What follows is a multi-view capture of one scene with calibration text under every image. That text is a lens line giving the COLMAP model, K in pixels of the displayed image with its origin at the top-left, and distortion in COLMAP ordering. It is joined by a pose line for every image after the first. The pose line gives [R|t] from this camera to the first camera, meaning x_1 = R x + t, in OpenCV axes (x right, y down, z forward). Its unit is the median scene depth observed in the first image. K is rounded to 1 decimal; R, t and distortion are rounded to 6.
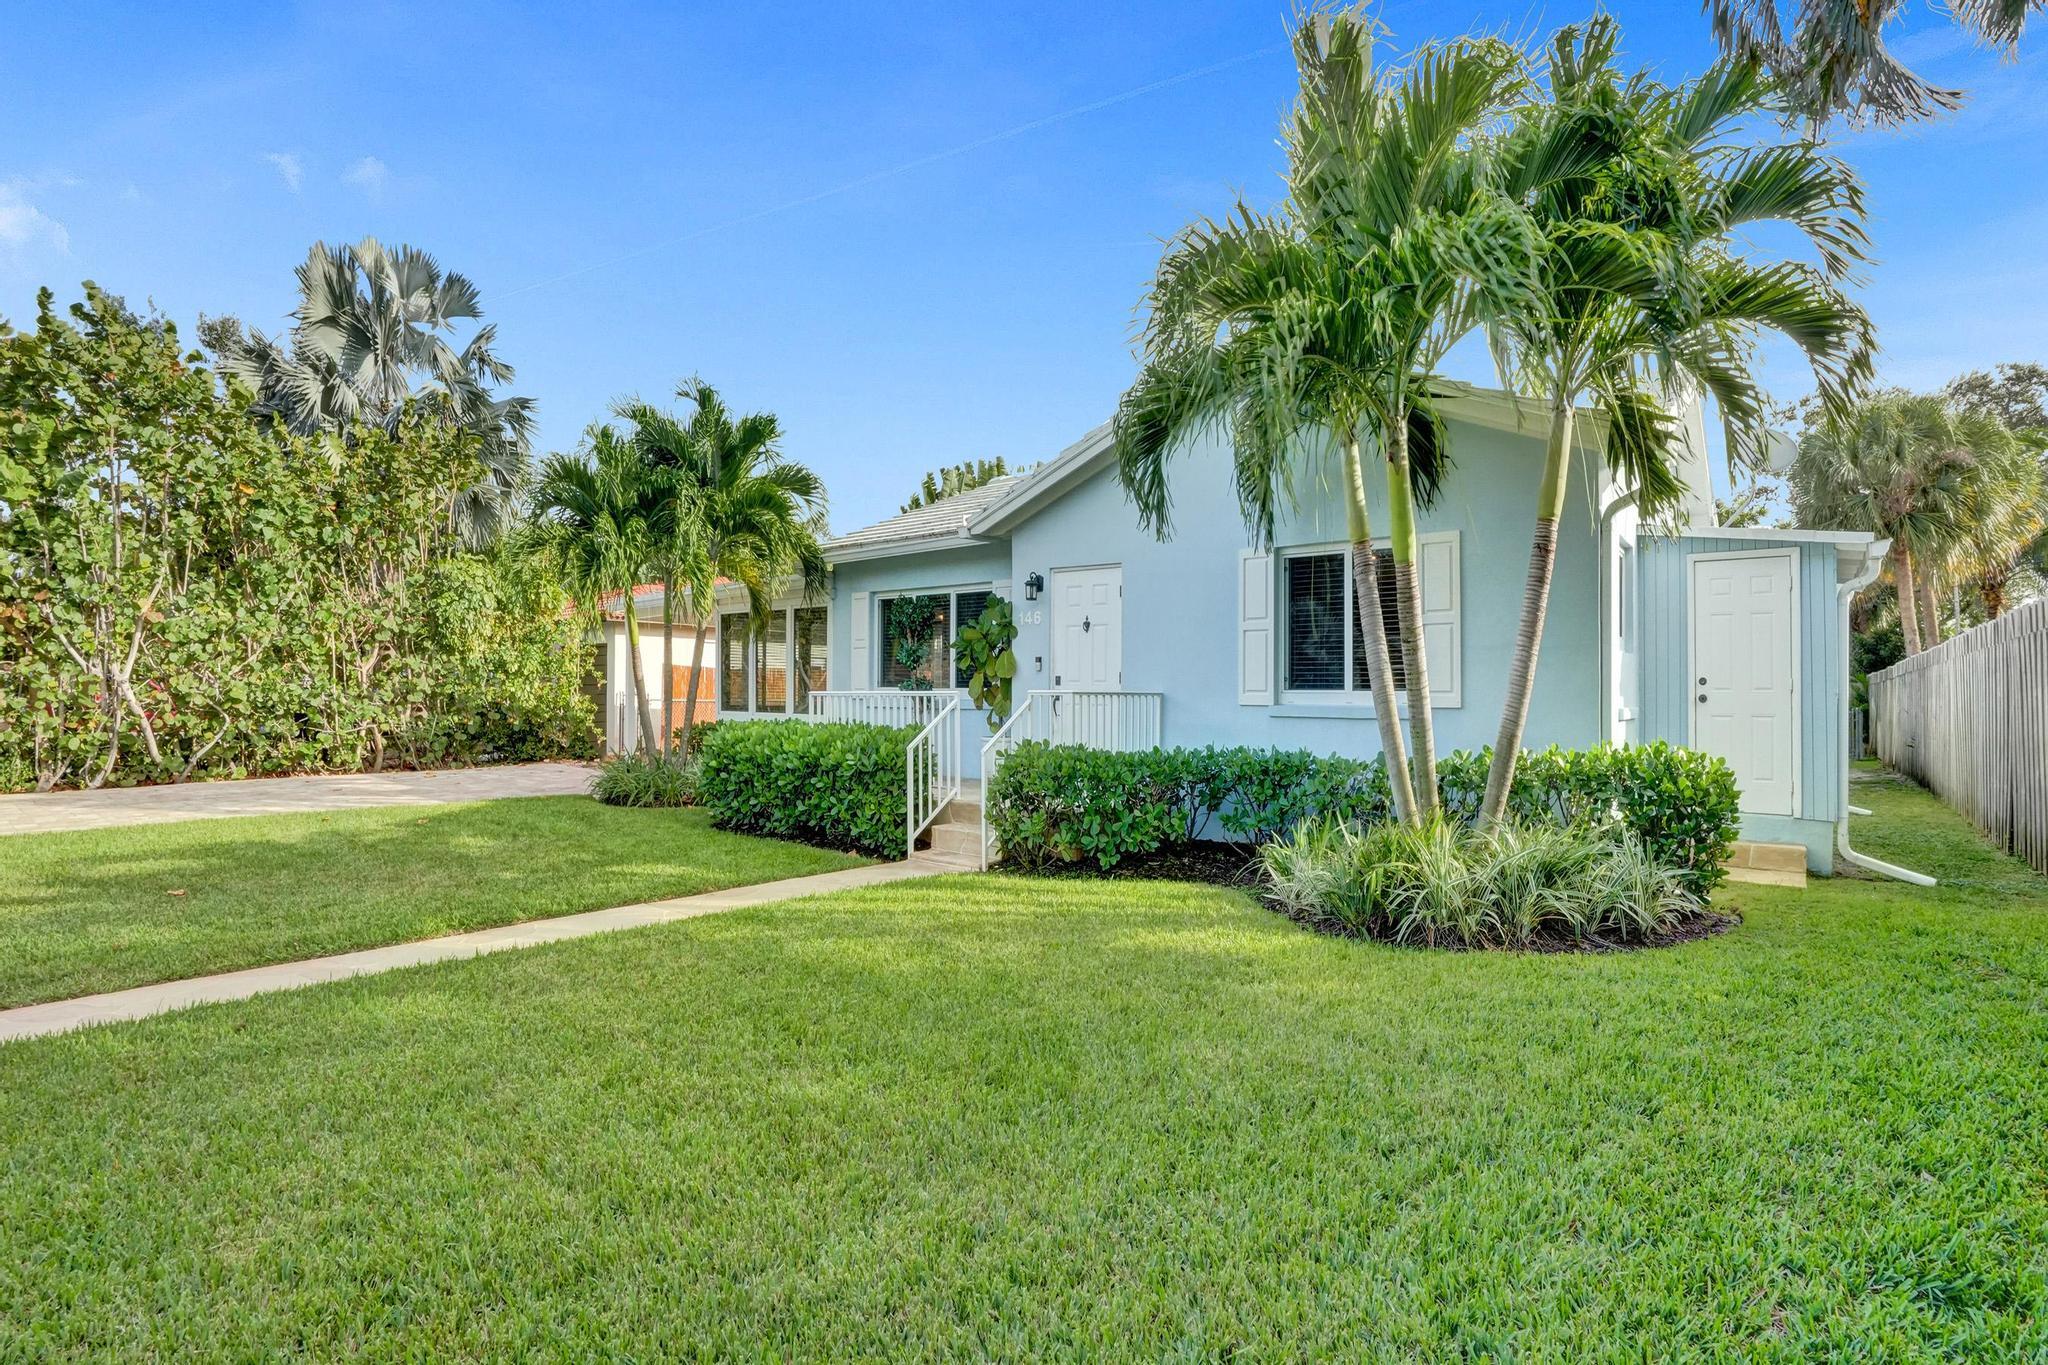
lens RADIAL K [[986.1, 0, 1015.6], [0, 986.1, 699.5], [0, 0, 1]] dist [-0.046341, 0.013628]
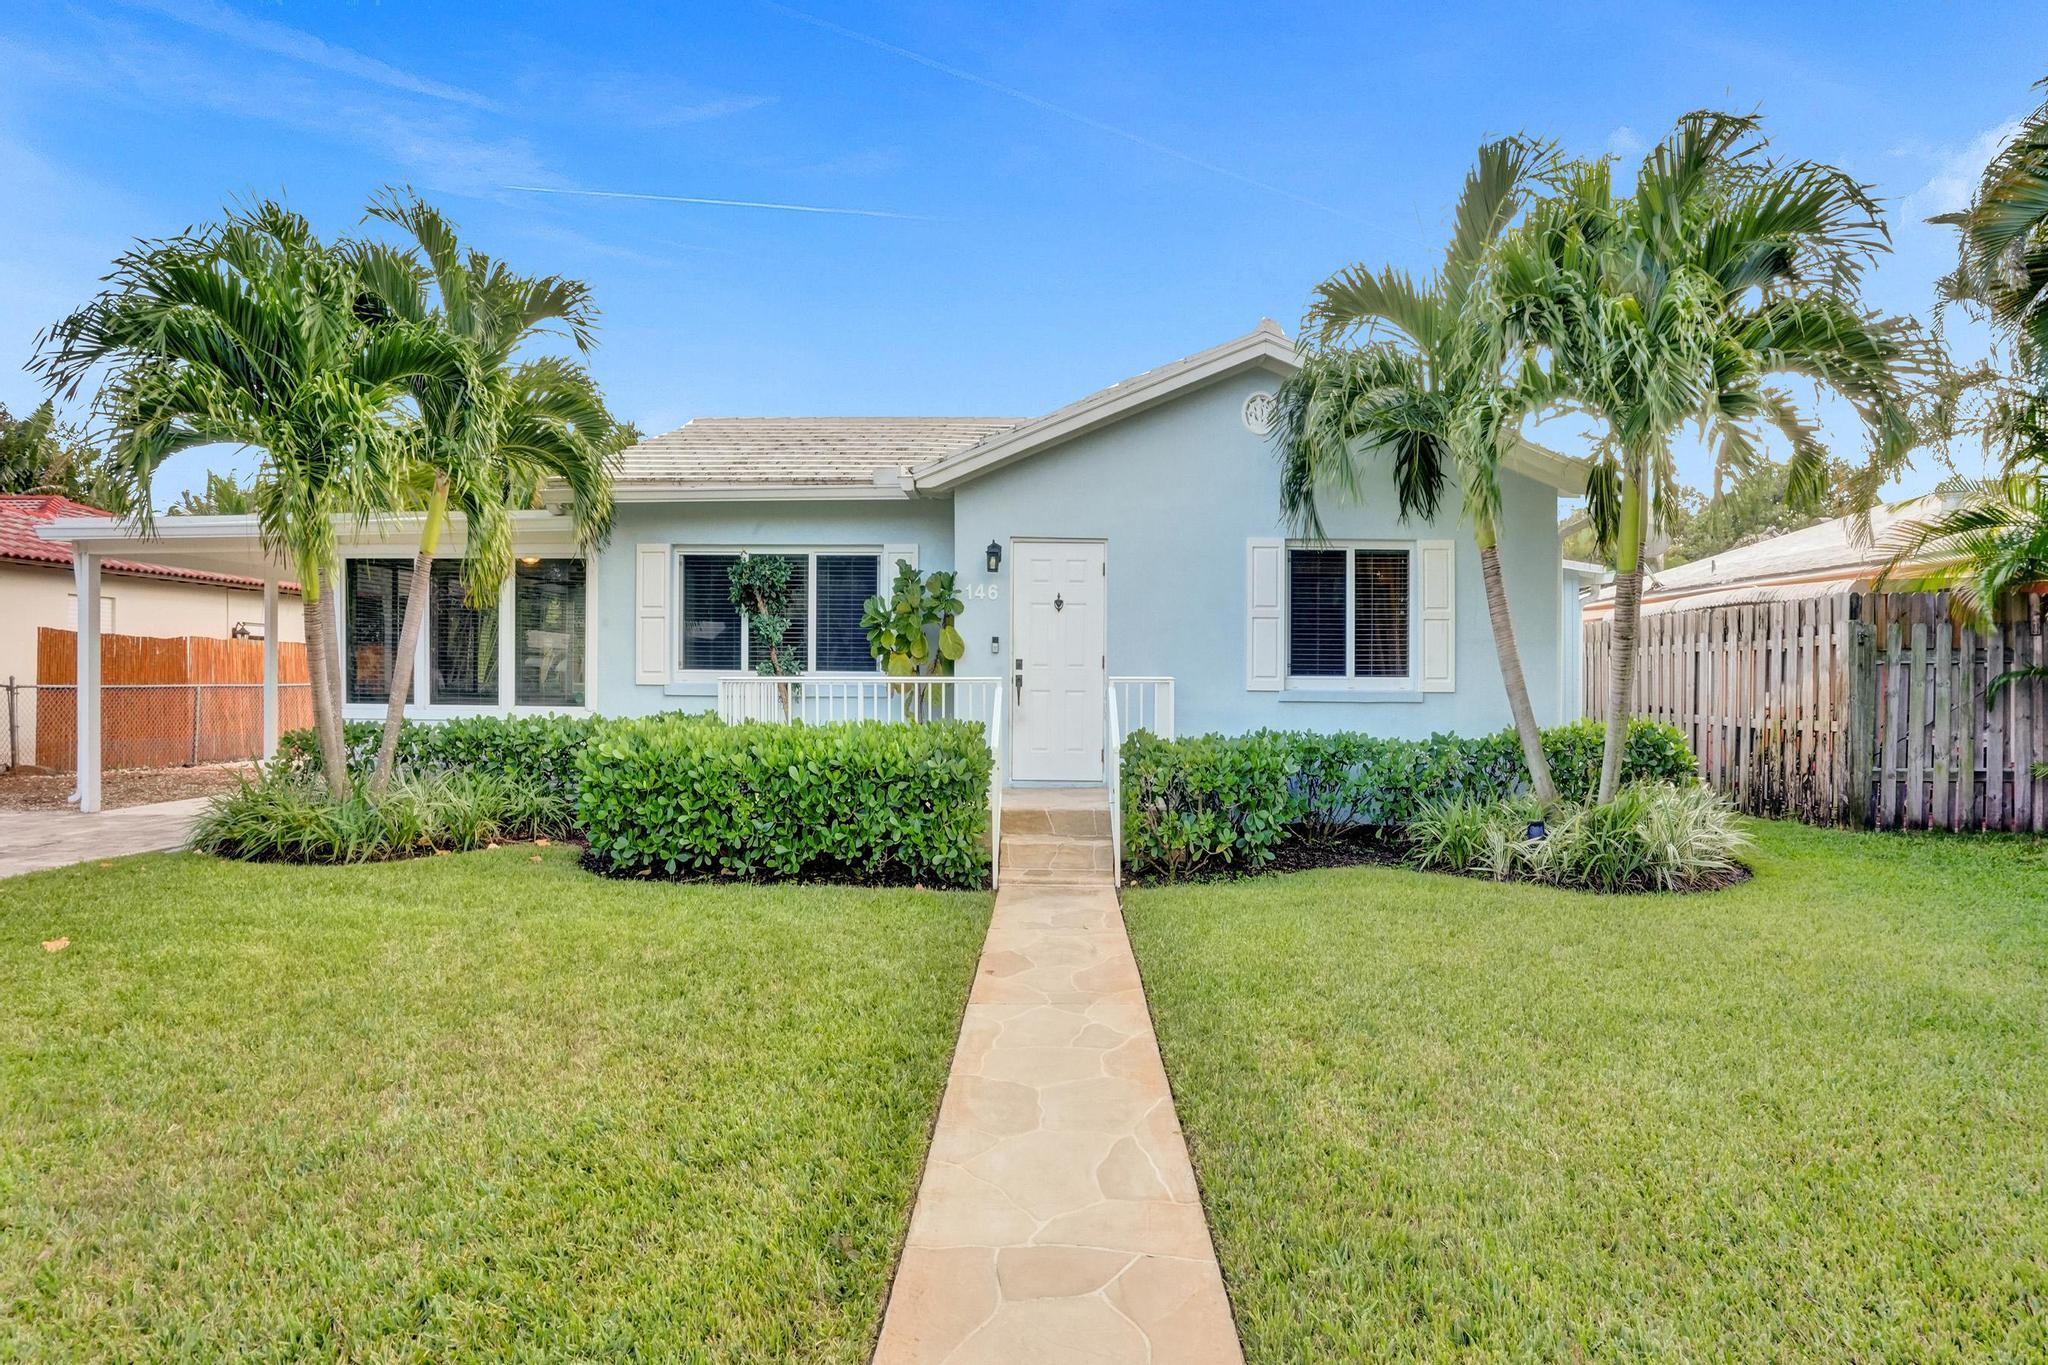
lens RADIAL K [[986.1, 0, 1010.7], [0, 986.1, 677.4], [0, 0, 1]] dist [-0.046341, 0.013628]
pose [[0.799894, -0.005199, 0.600118, -0.485894], [-0.000008, 0.999962, 0.008673, -0.014534], [-0.600141, -0.006942, 0.799864, 0.284197]]
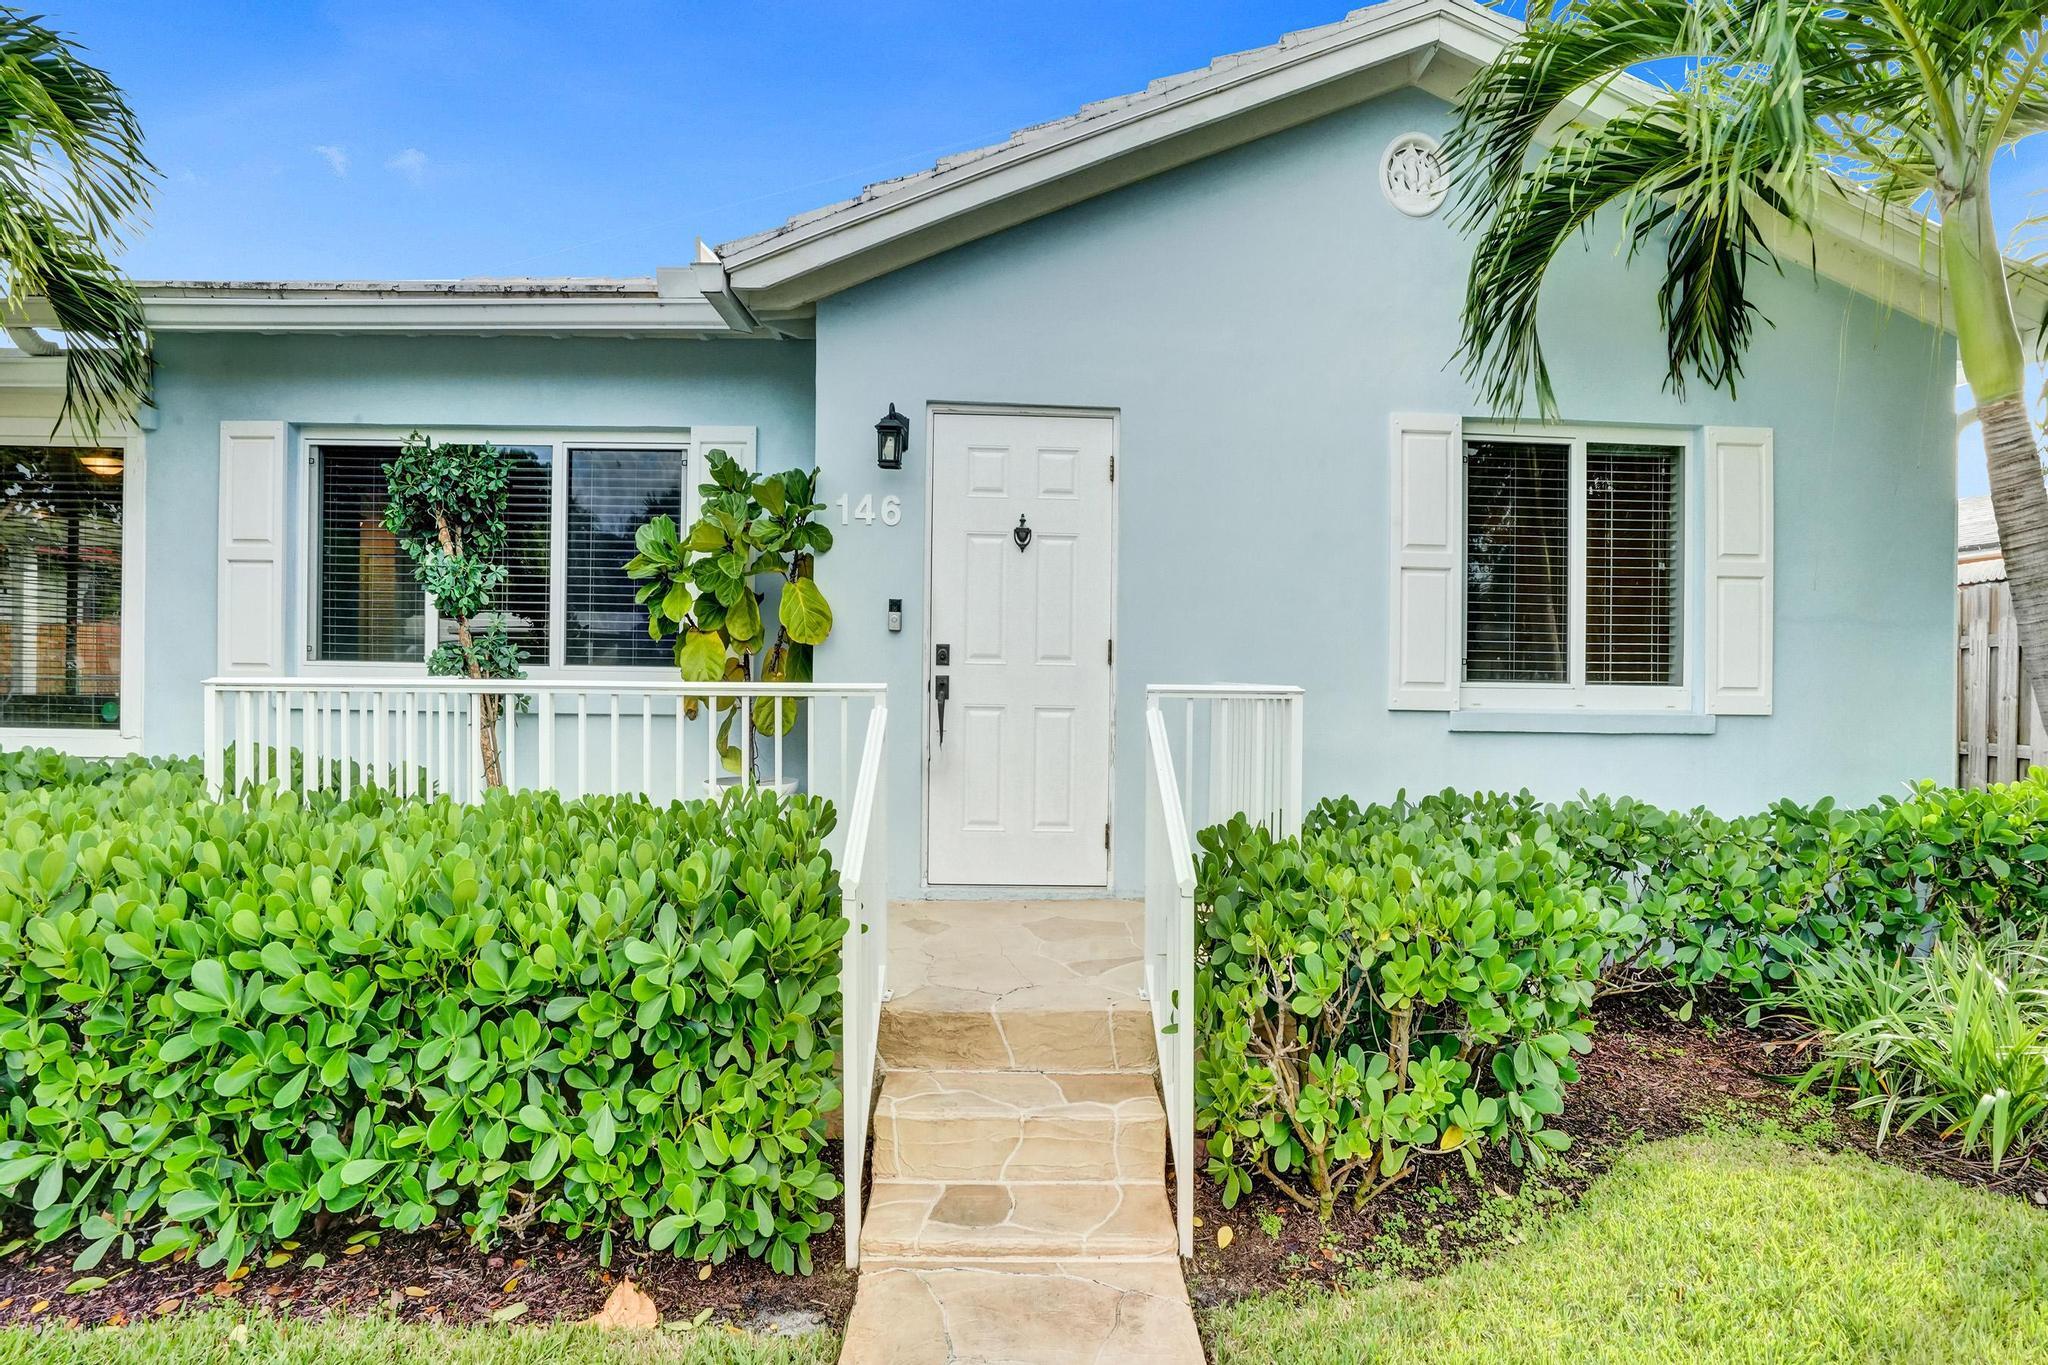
lens RADIAL K [[986.1, 0, 1026.9], [0, 986.1, 674.5], [0, 0, 1]] dist [-0.046341, 0.013628]
pose [[0.759815, -0.000029, 0.650139, -0.214222], [-0.007158, 0.999939, 0.008411, -0.013990], [-0.650099, -0.011045, 0.759769, 0.618696]]
